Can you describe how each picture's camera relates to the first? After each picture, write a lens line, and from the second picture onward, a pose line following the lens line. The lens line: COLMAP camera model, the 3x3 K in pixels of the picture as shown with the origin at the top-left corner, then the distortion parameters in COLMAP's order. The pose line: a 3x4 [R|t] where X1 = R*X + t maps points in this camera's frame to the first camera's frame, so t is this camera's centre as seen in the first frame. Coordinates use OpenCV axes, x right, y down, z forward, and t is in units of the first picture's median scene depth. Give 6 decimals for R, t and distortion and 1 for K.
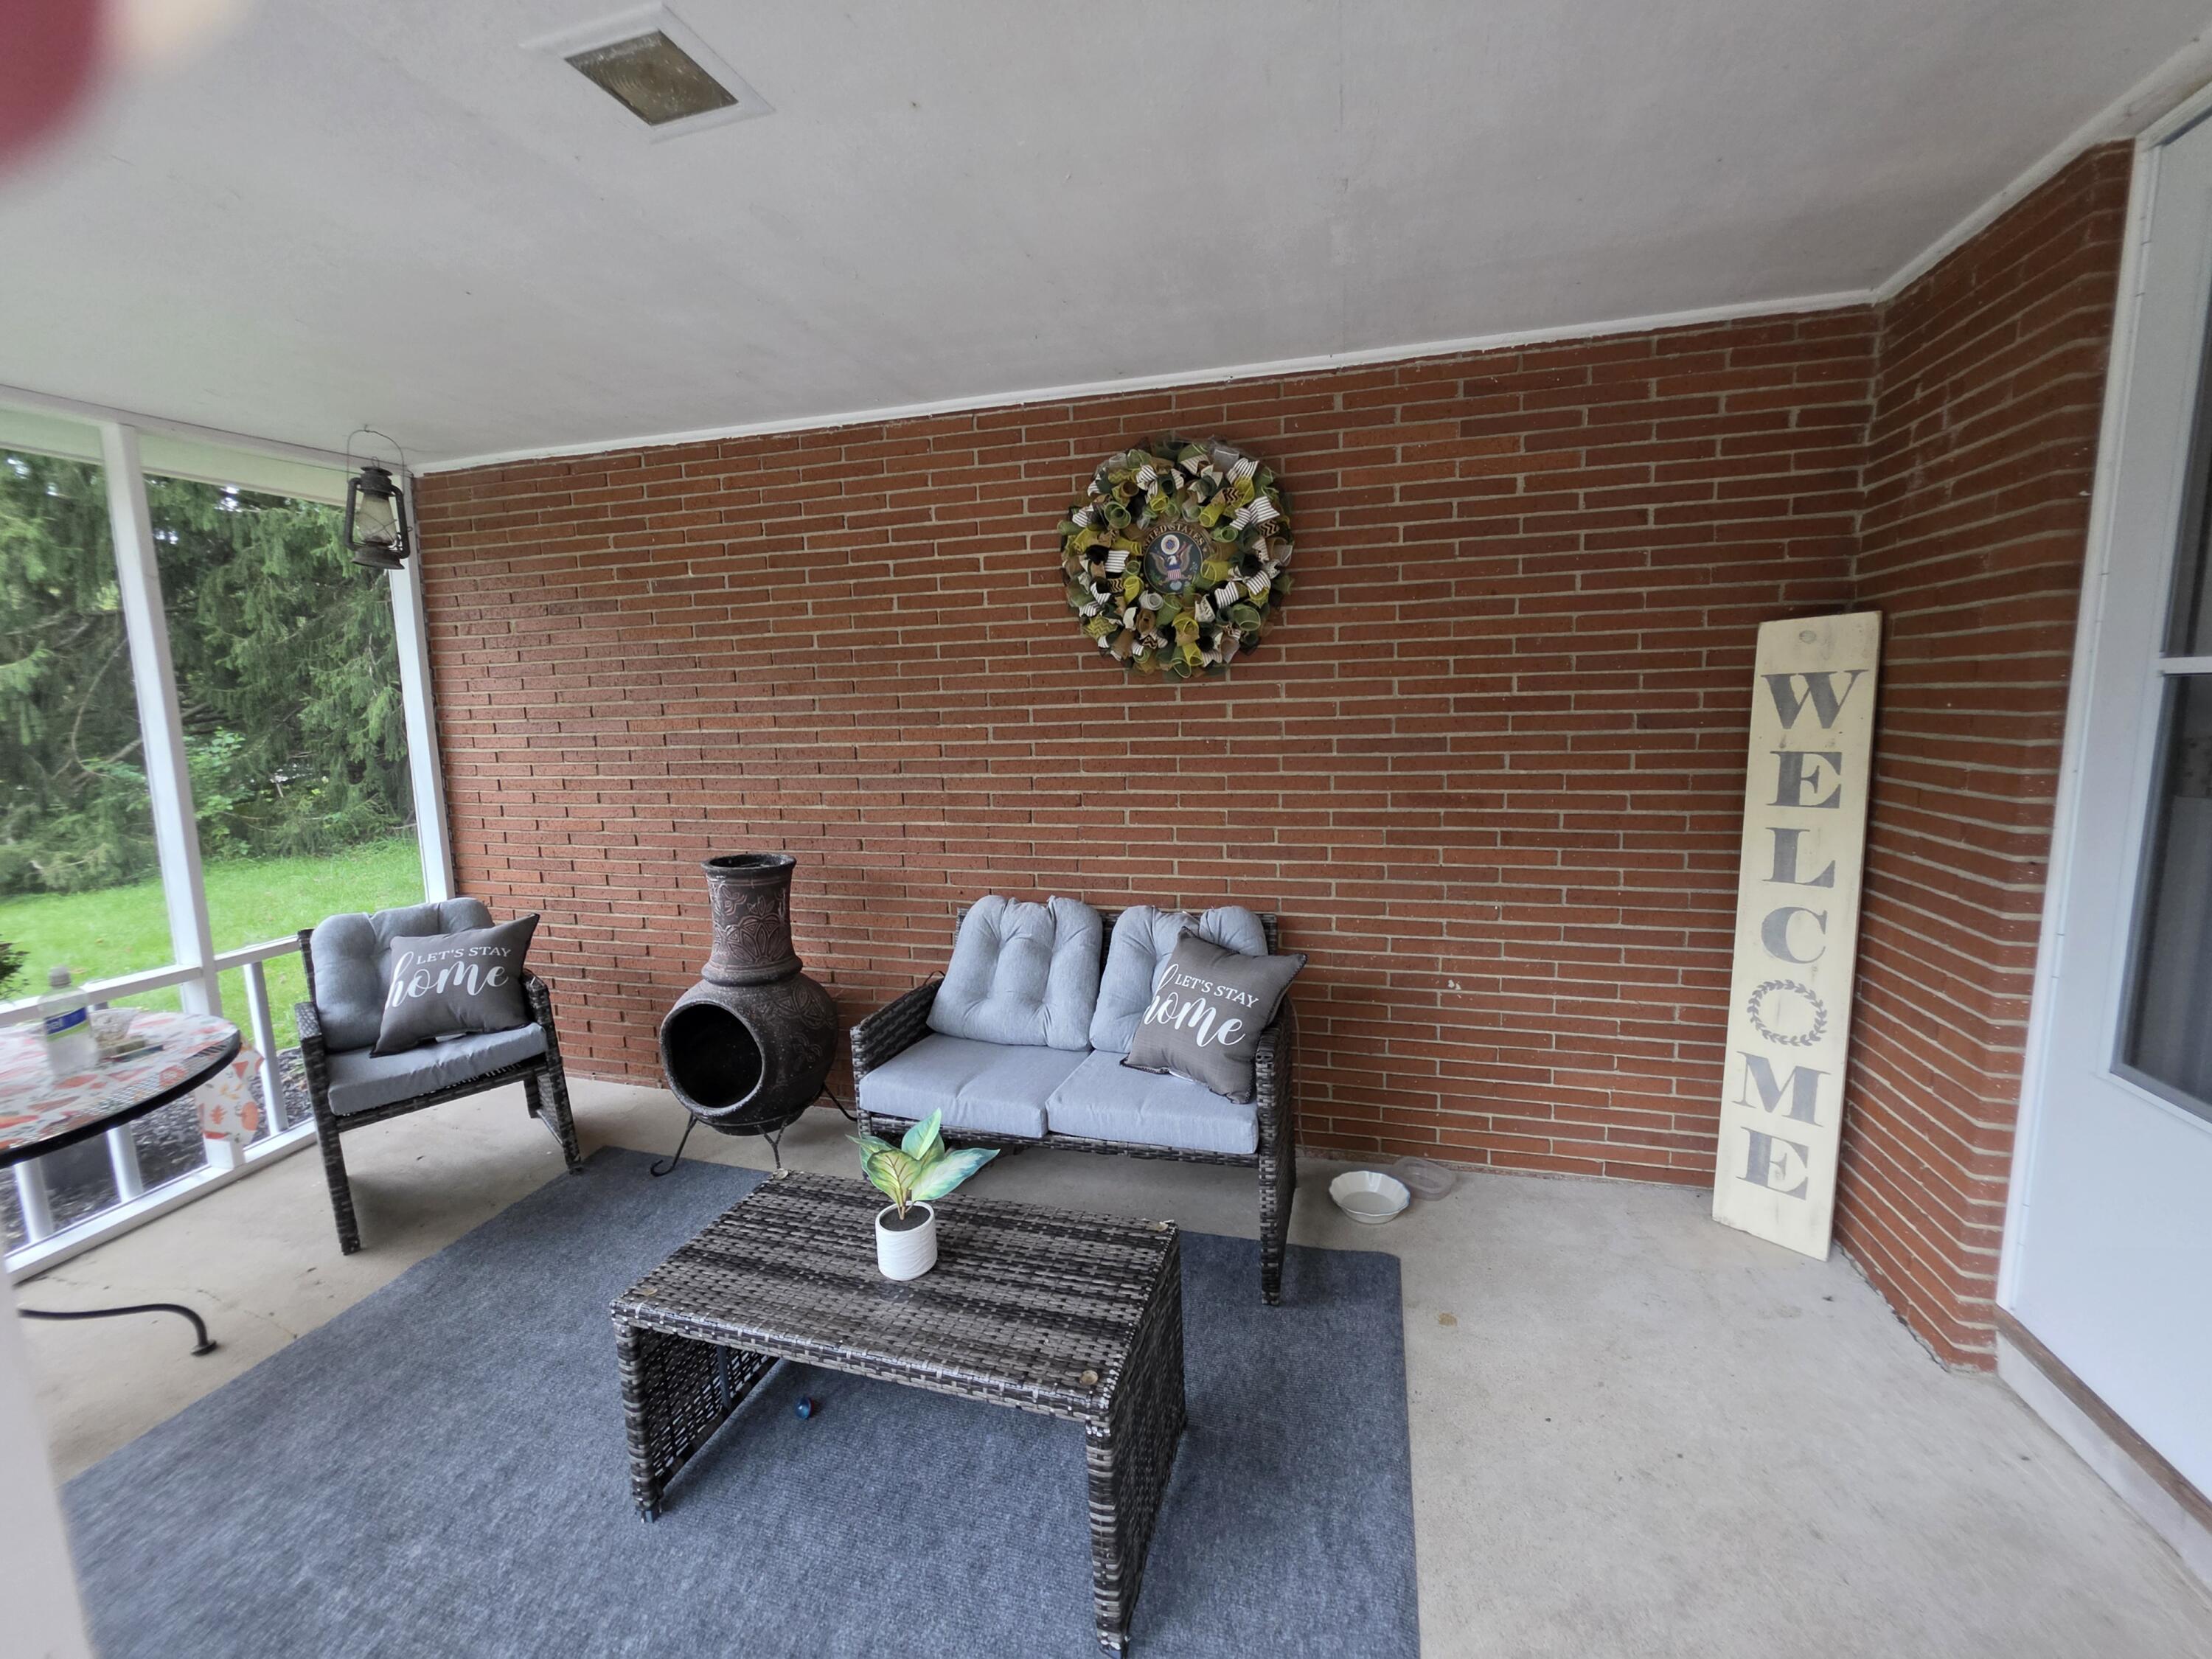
lens RADIAL K [[879.7, 0, 1100.1], [0, 879.7, 823.4], [0, 0, 1]] dist [-0.006124, 0.001461]
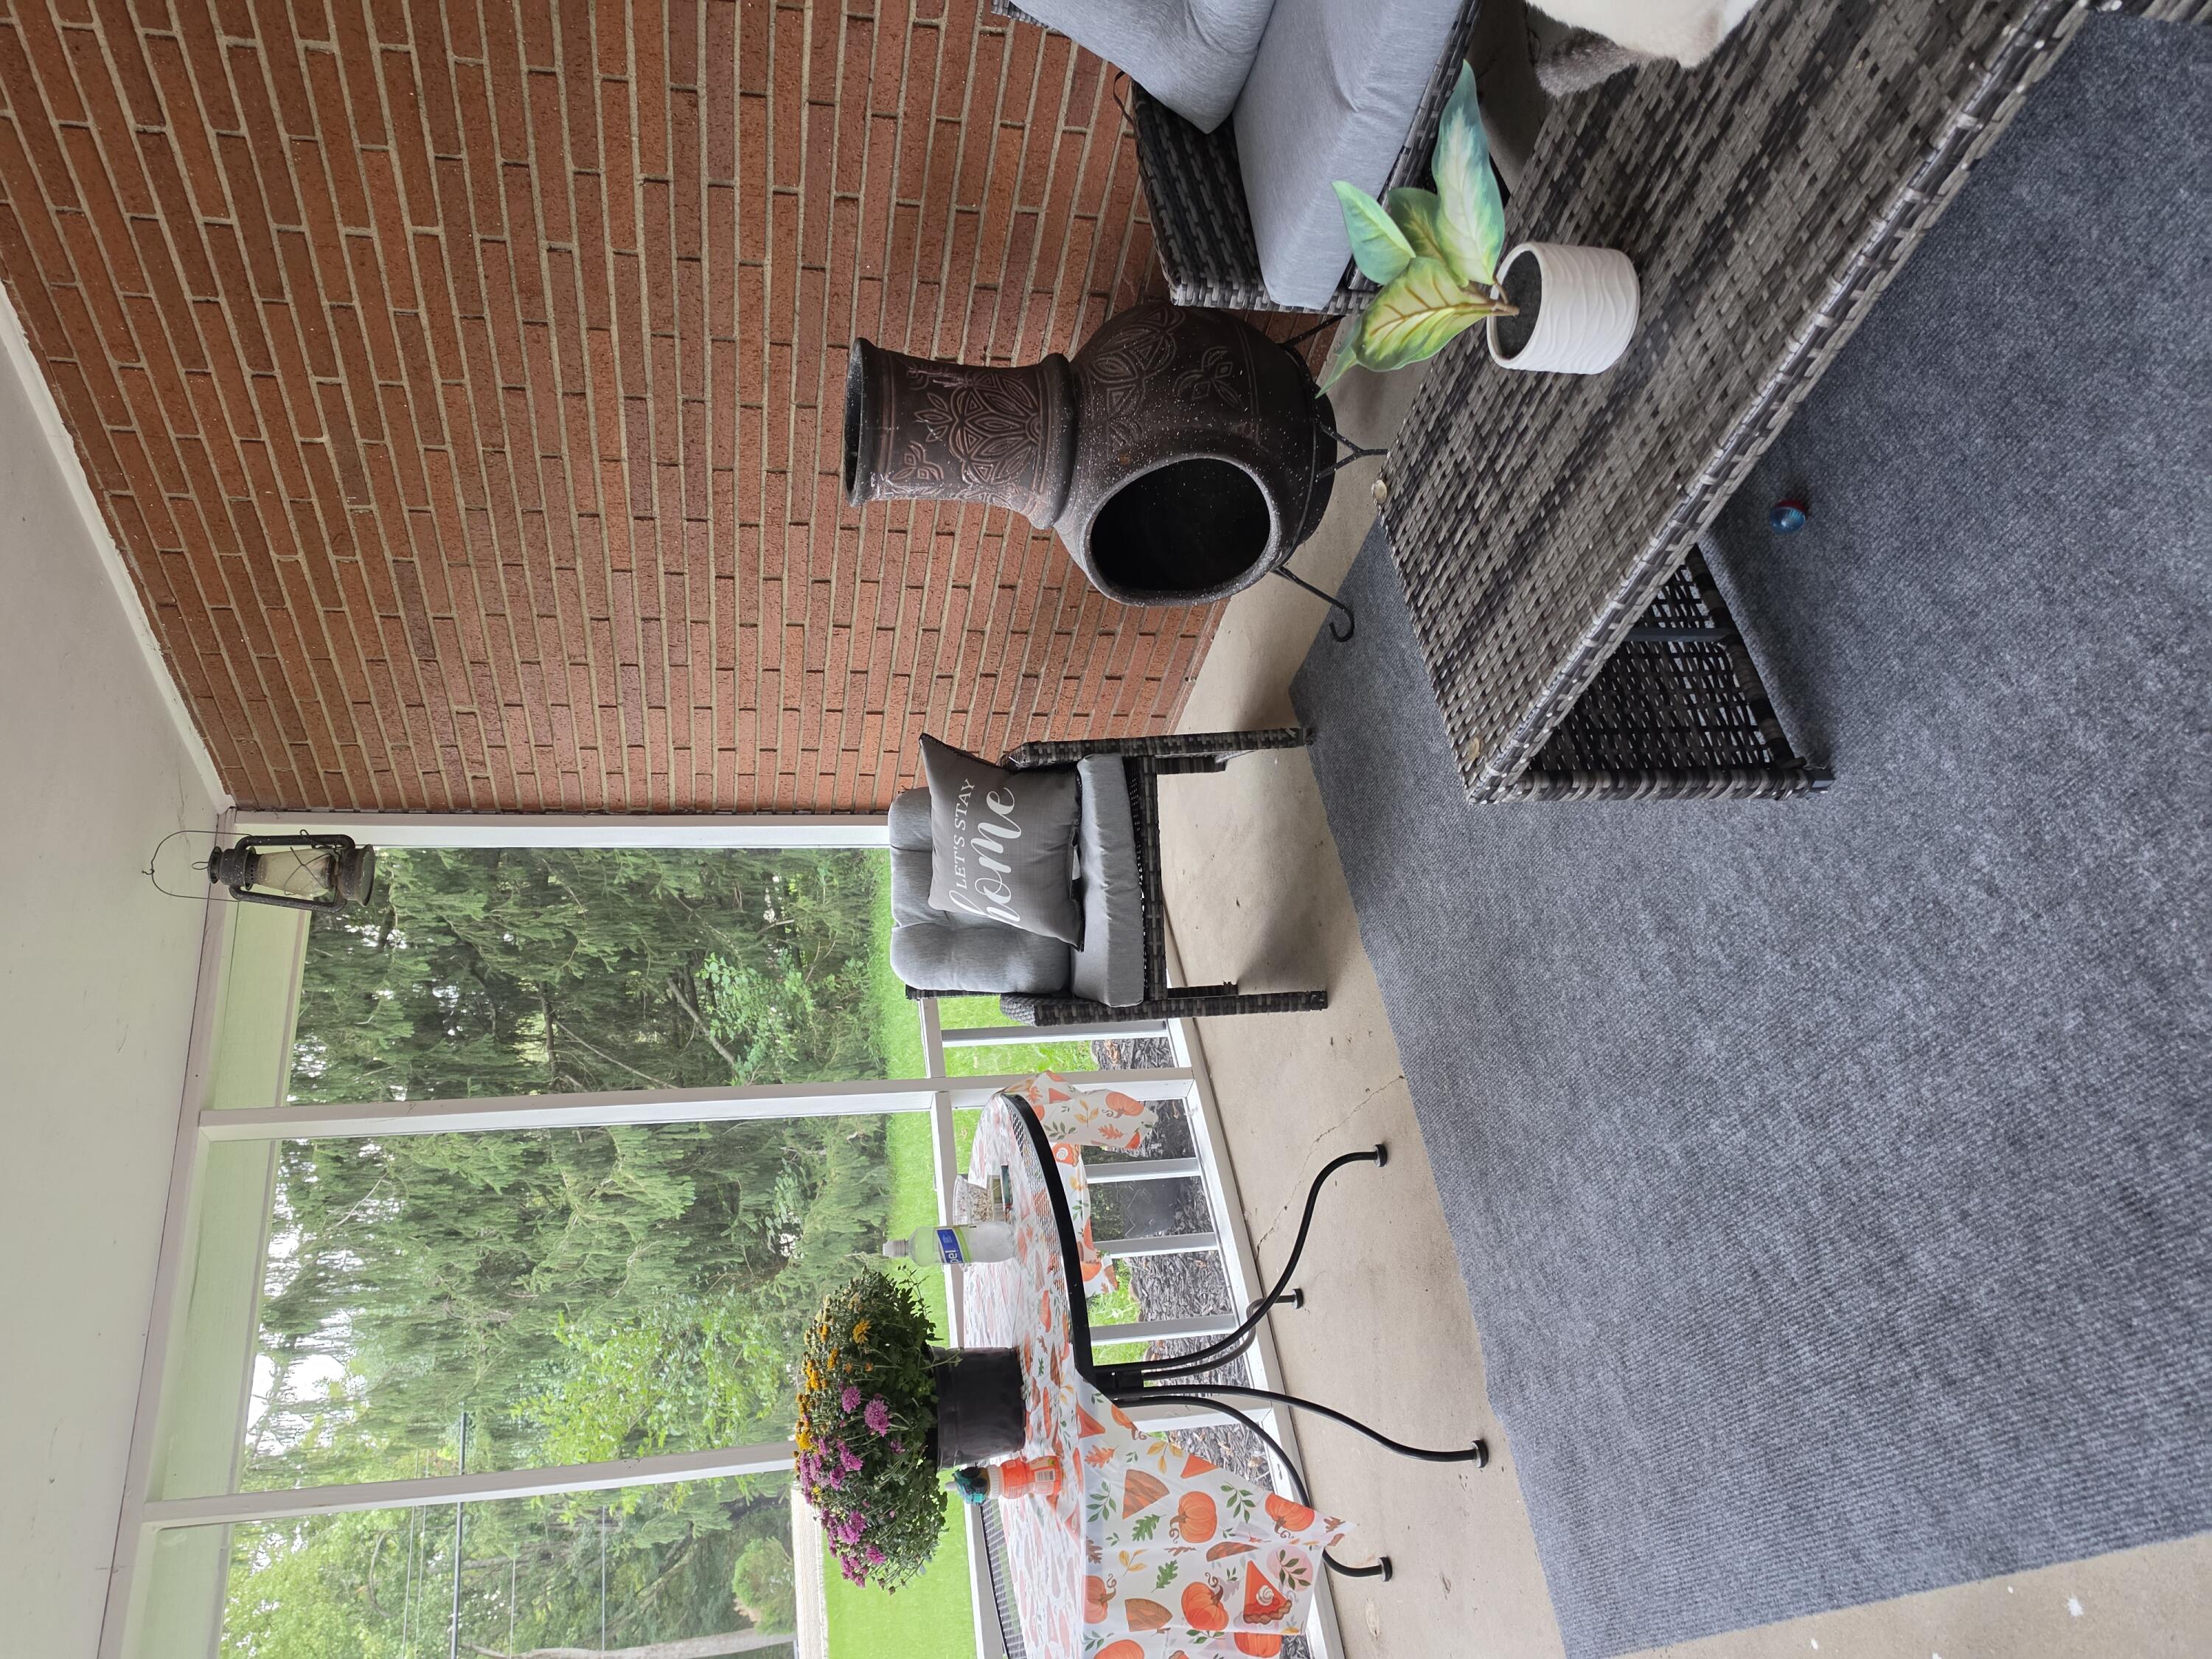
lens RADIAL K [[1509.8, 0, 1085.3], [0, 1509.8, 848.3], [0, 0, 1]] dist [0.060468, -0.064572]
pose [[0.171323, -0.752745, -0.635629, 0.031629], [0.983629, 0.094099, 0.153684, 0.070578], [-0.055873, -0.651553, 0.756543, 0.110616]]
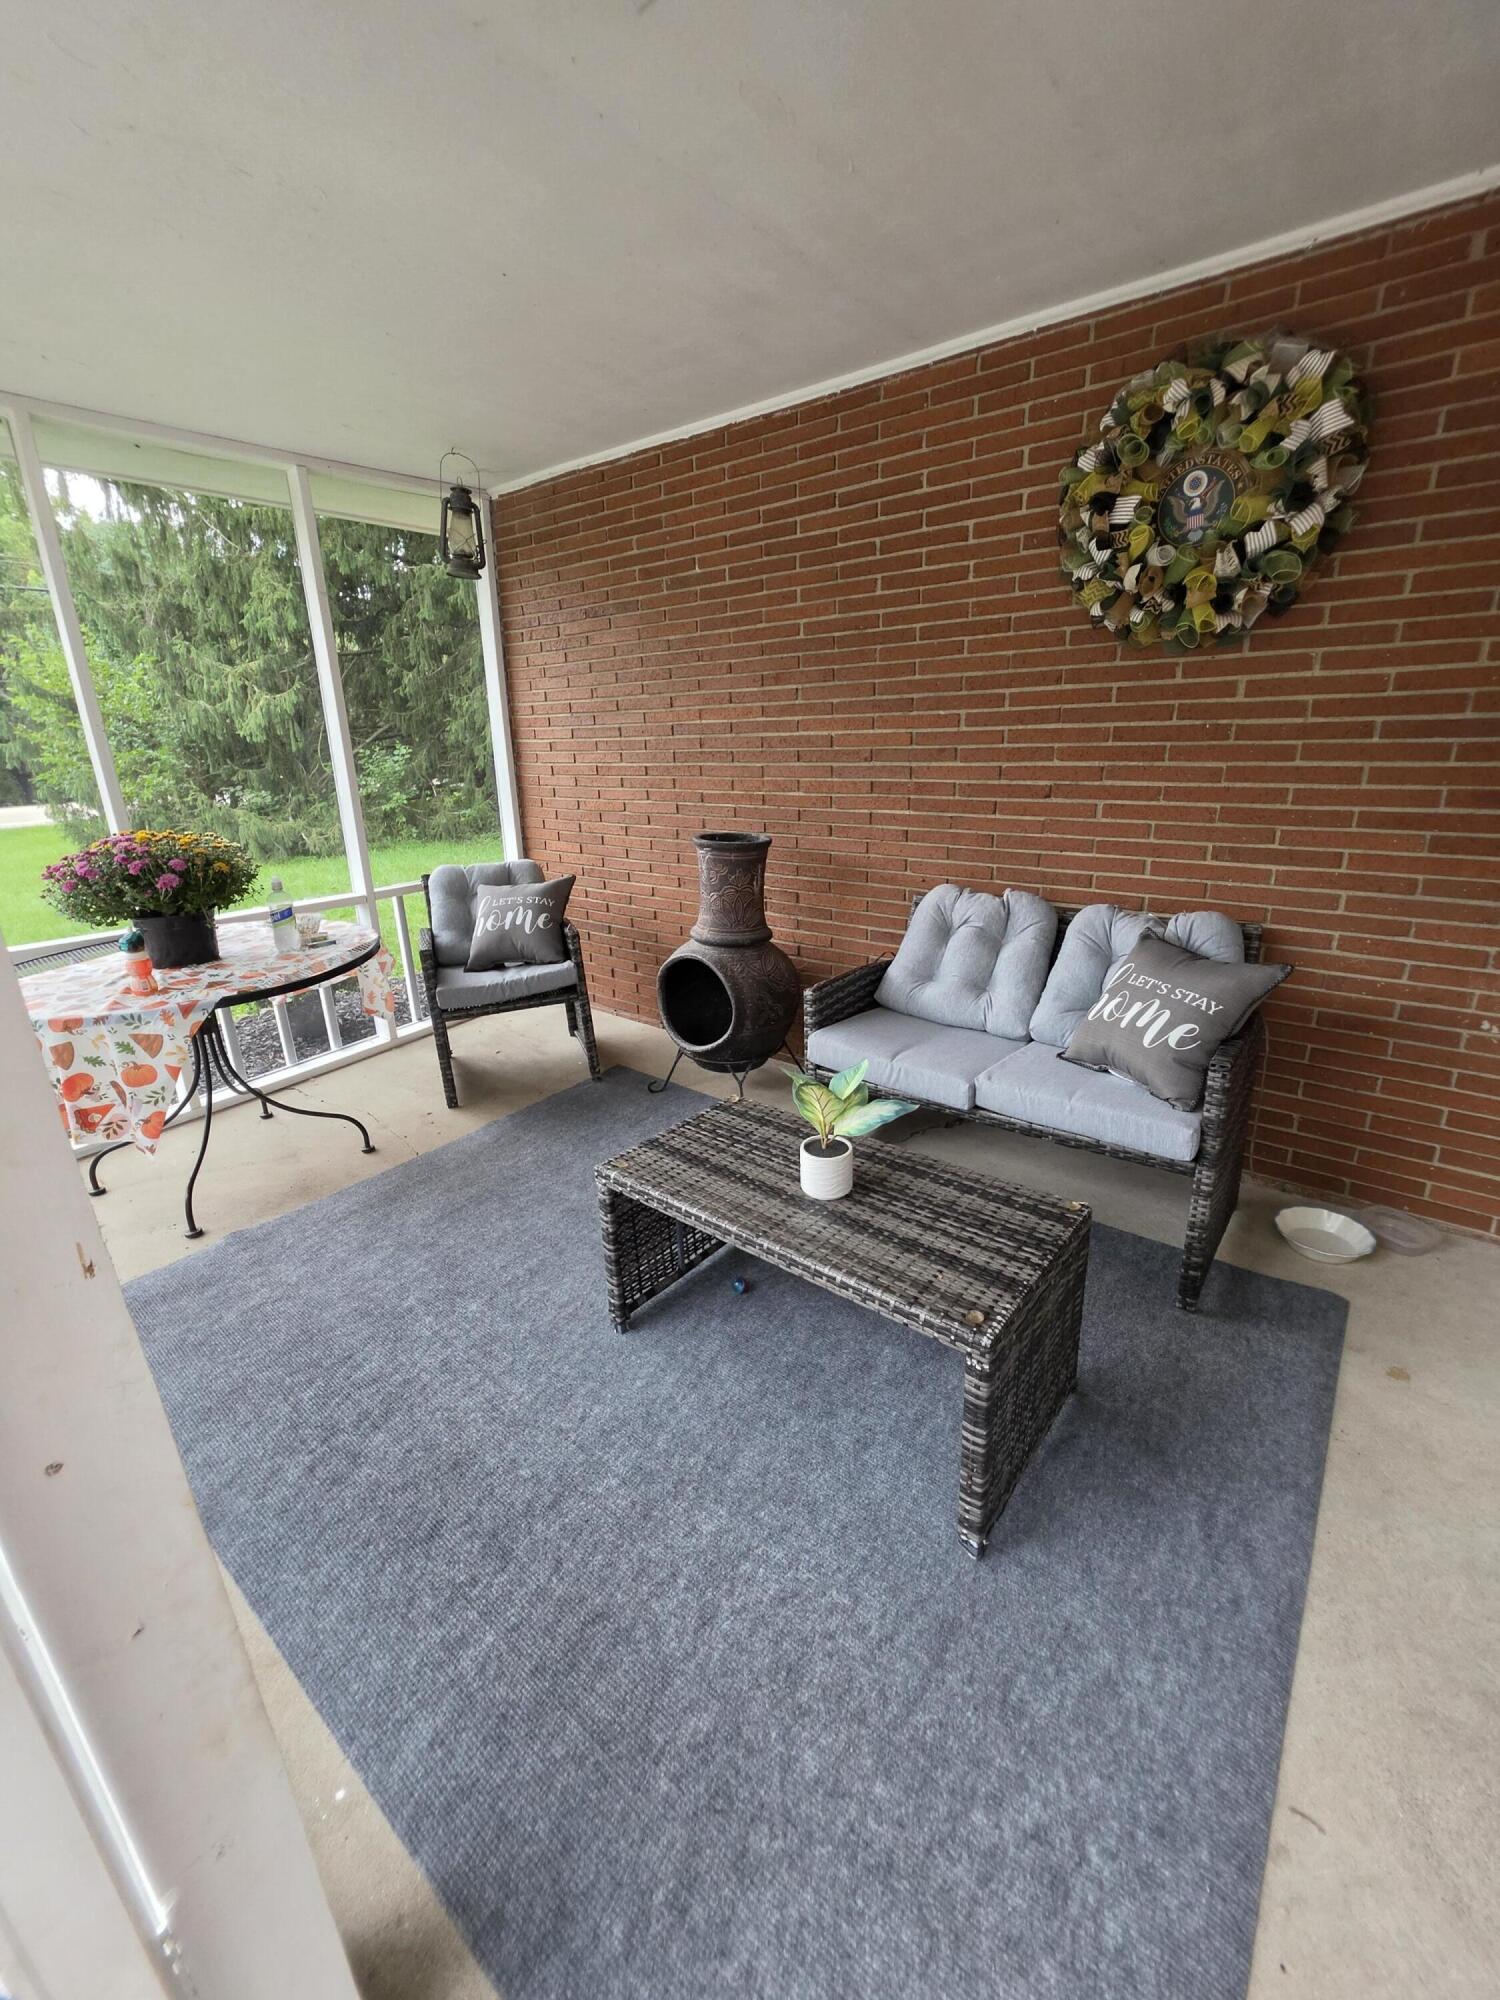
lens RADIAL K [[795.4, 0, 761.1], [0, 795.4, 998.4], [0, 0, 1]] dist [-0.006124, 0.001461]
pose [[0.928119, 0.120699, -0.352174, 0.019454], [-0.052733, 0.979069, 0.196578, 0.045974], [0.368530, -0.163877, 0.915057, 0.054179]]
